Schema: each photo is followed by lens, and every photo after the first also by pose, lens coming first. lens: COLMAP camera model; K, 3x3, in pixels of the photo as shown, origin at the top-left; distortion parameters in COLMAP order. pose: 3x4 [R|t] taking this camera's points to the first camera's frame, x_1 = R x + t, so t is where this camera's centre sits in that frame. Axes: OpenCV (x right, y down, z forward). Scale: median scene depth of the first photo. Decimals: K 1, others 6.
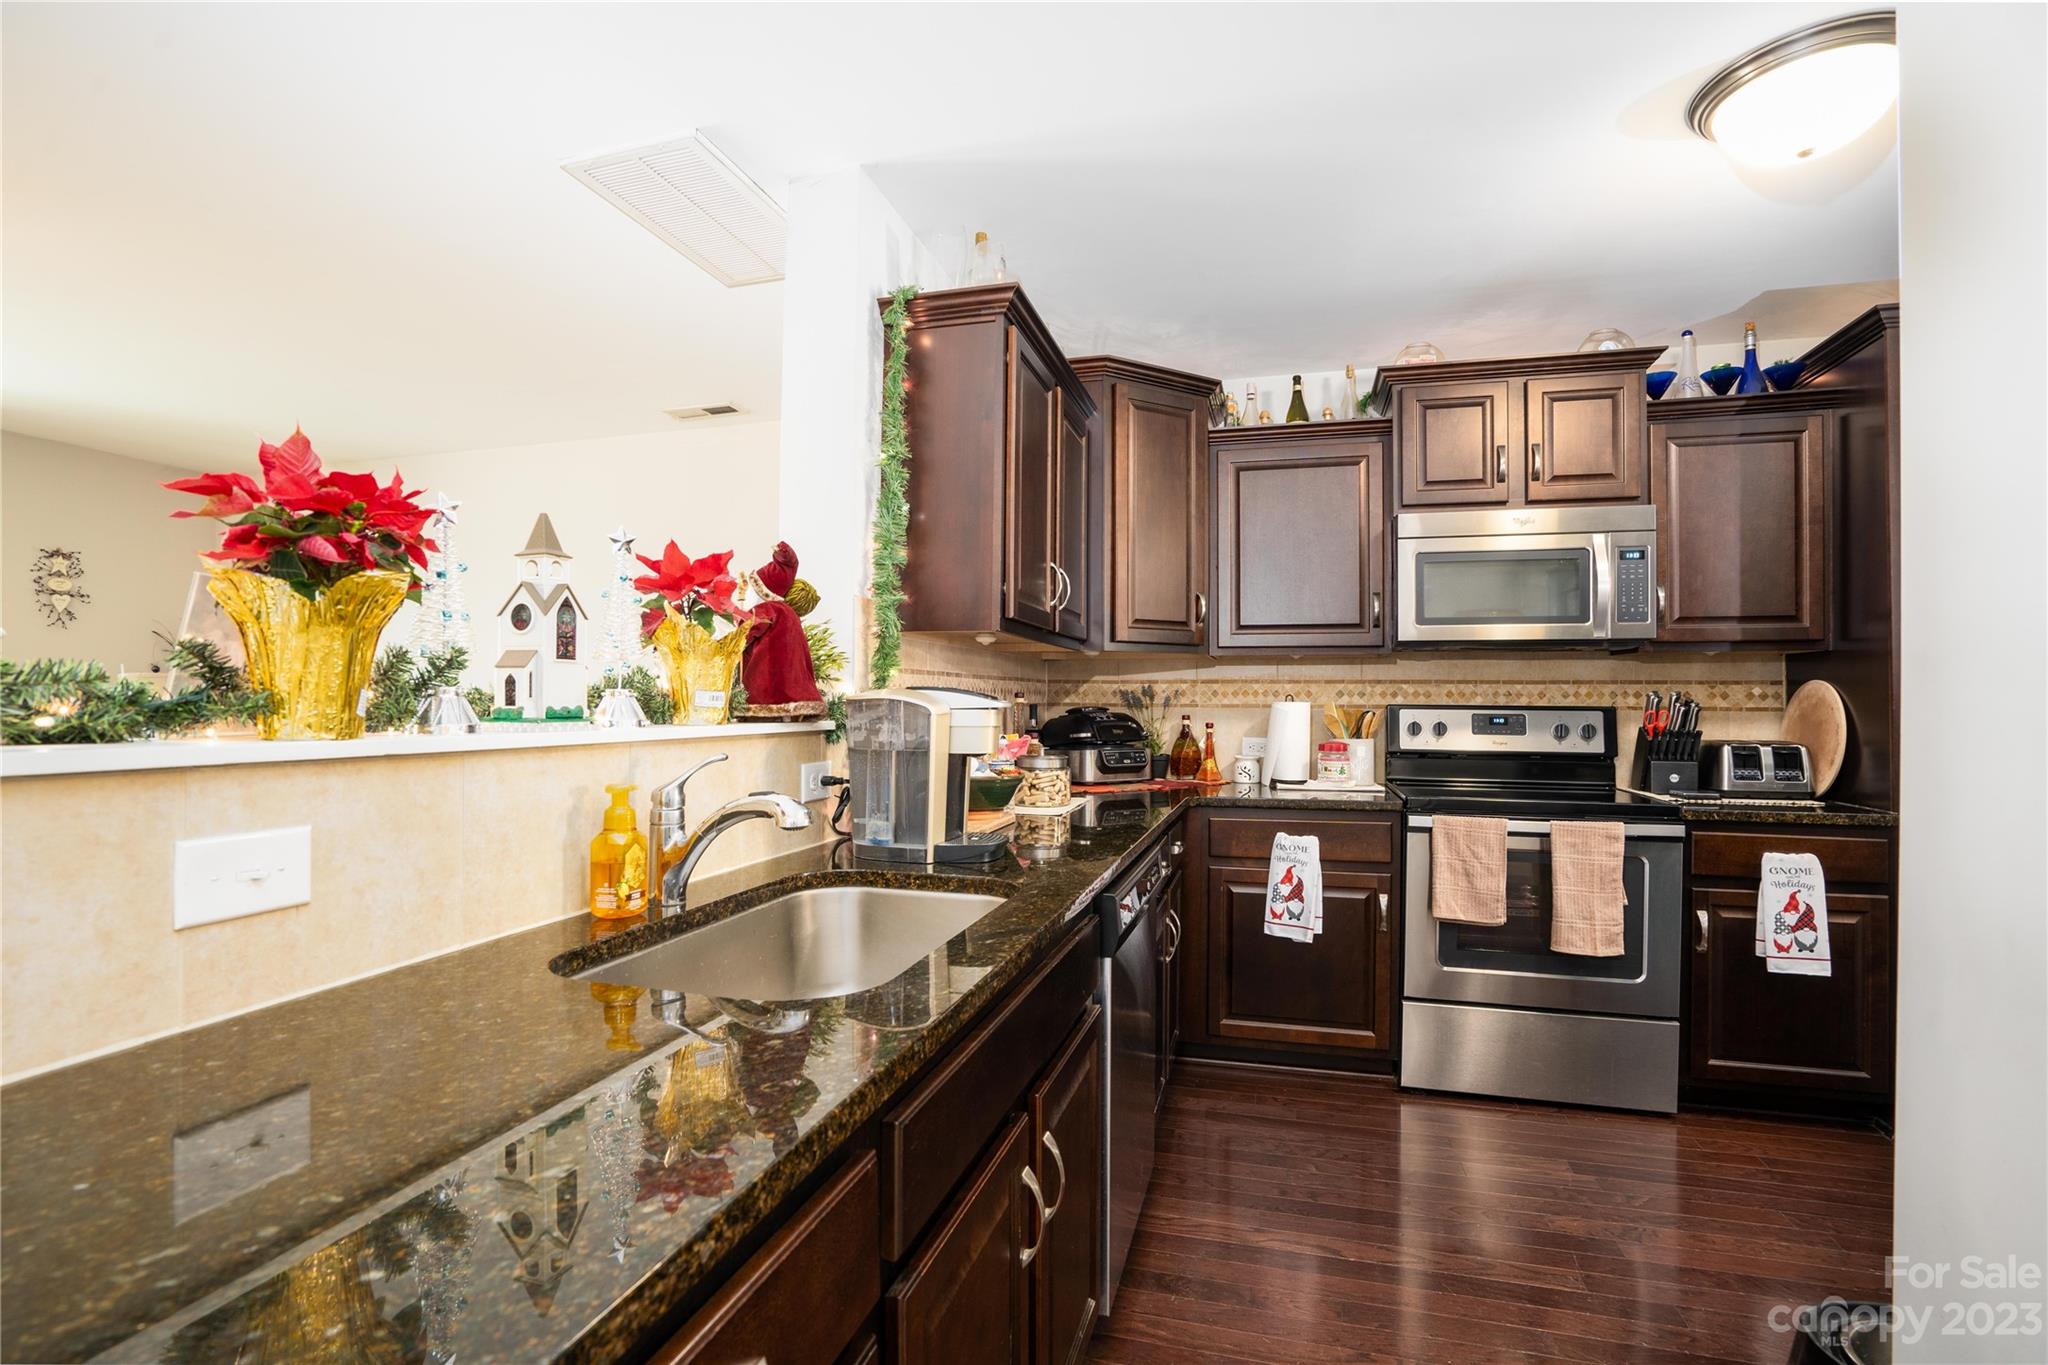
lens RADIAL K [[937.3, 0, 1018.6], [0, 937.3, 692.9], [0, 0, 1]] dist [-0.034017, 0.010656]
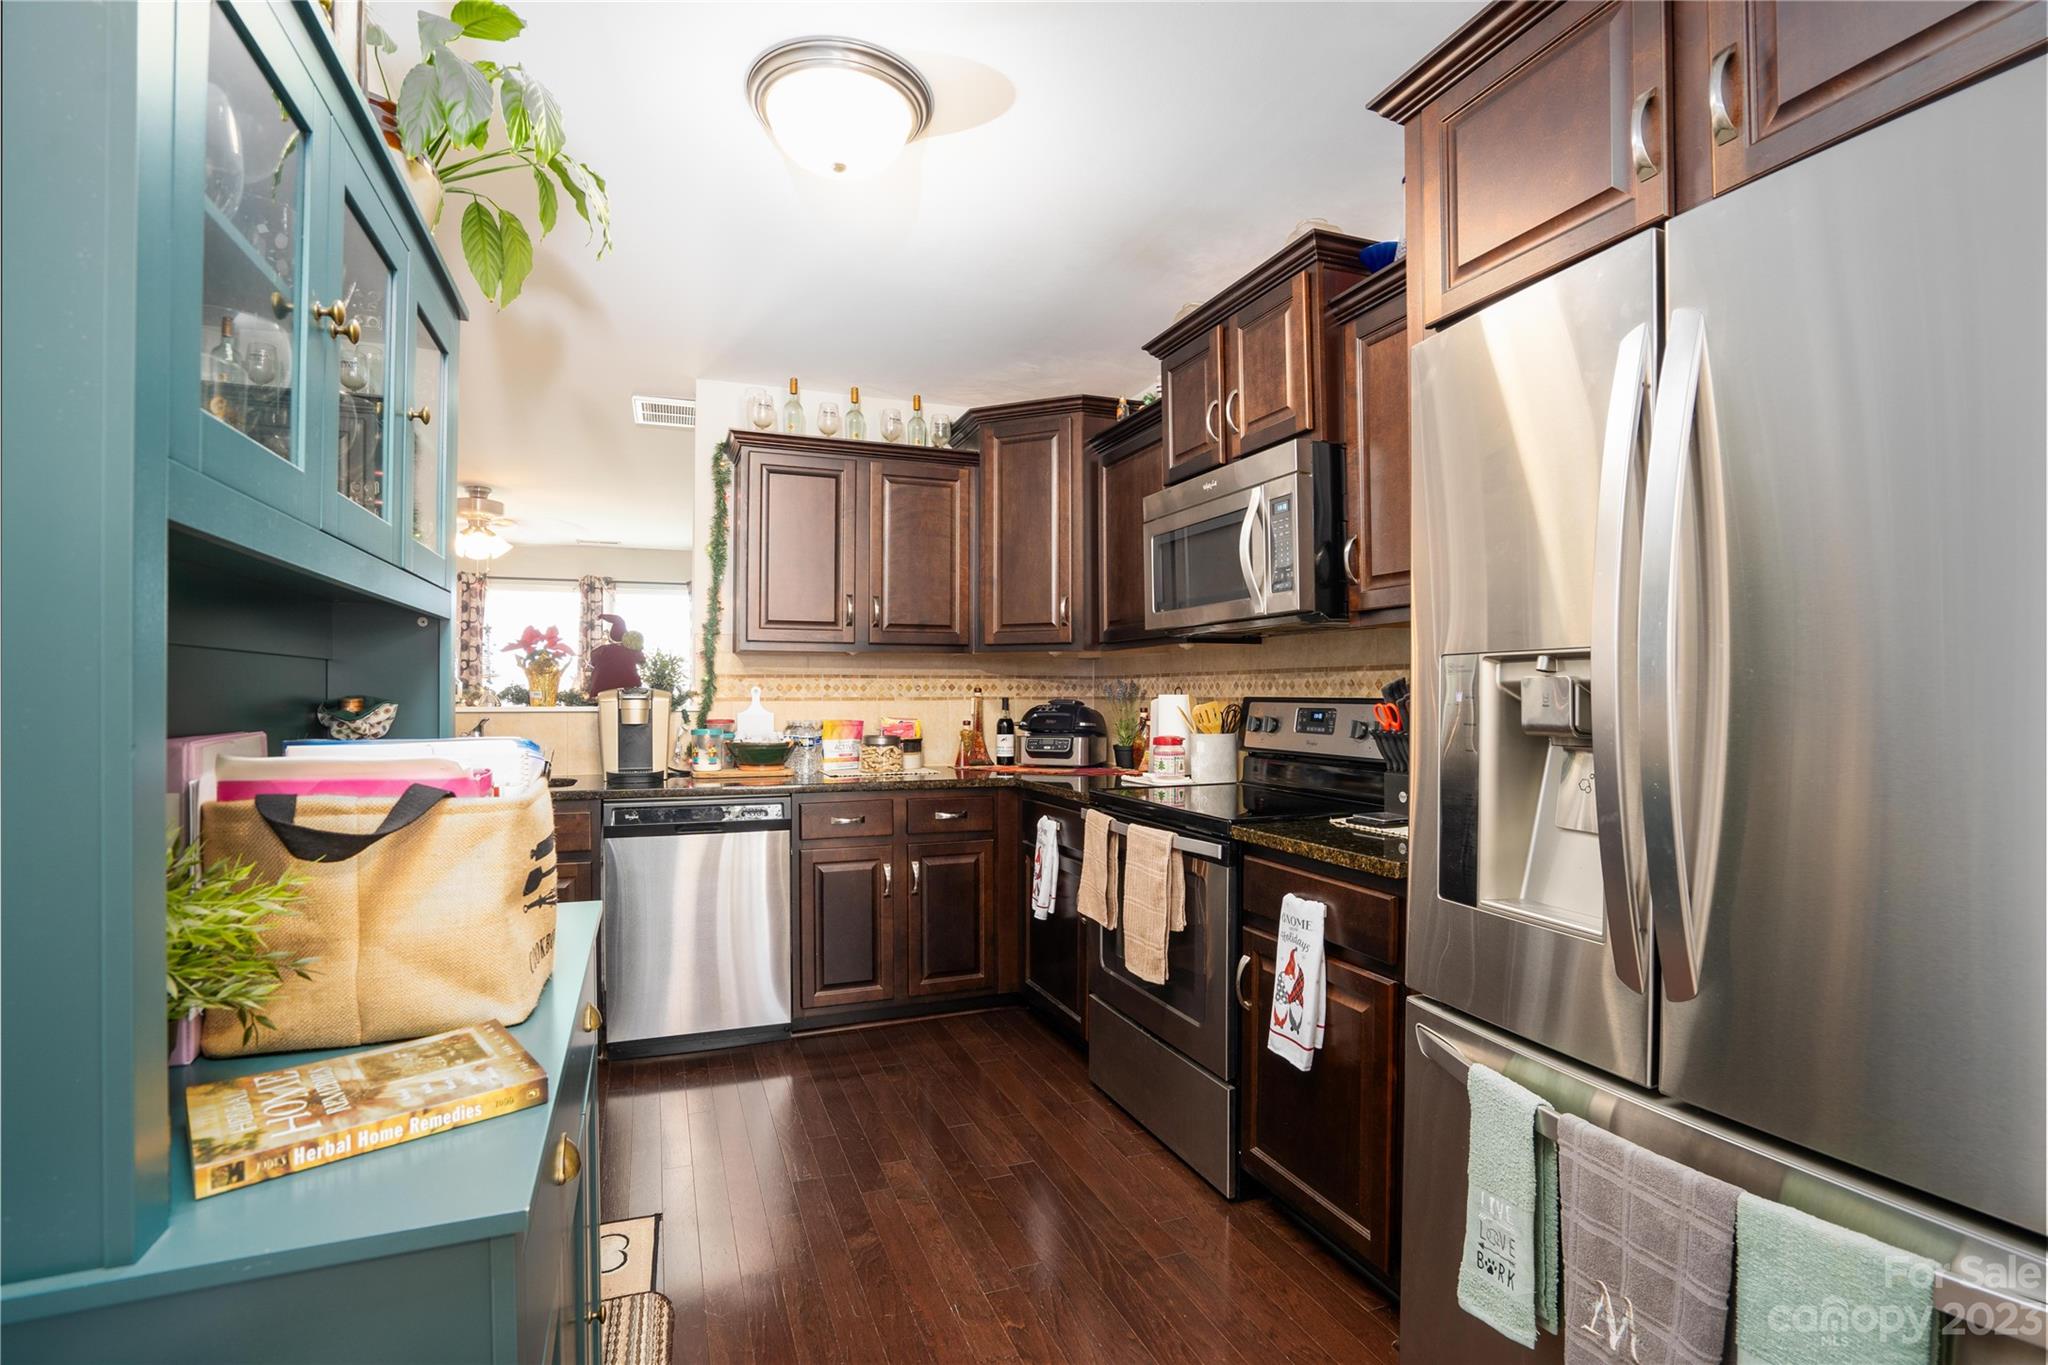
lens RADIAL K [[954.1, 0, 1021.8], [0, 954.1, 691.3], [0, 0, 1]] dist [-0.066893, 0.029003]
pose [[0.604591, -0.008360, -0.796492, 1.166467], [0.009458, 0.999950, -0.003316, 0.009411], [0.796480, -0.005528, 0.604640, 0.328890]]
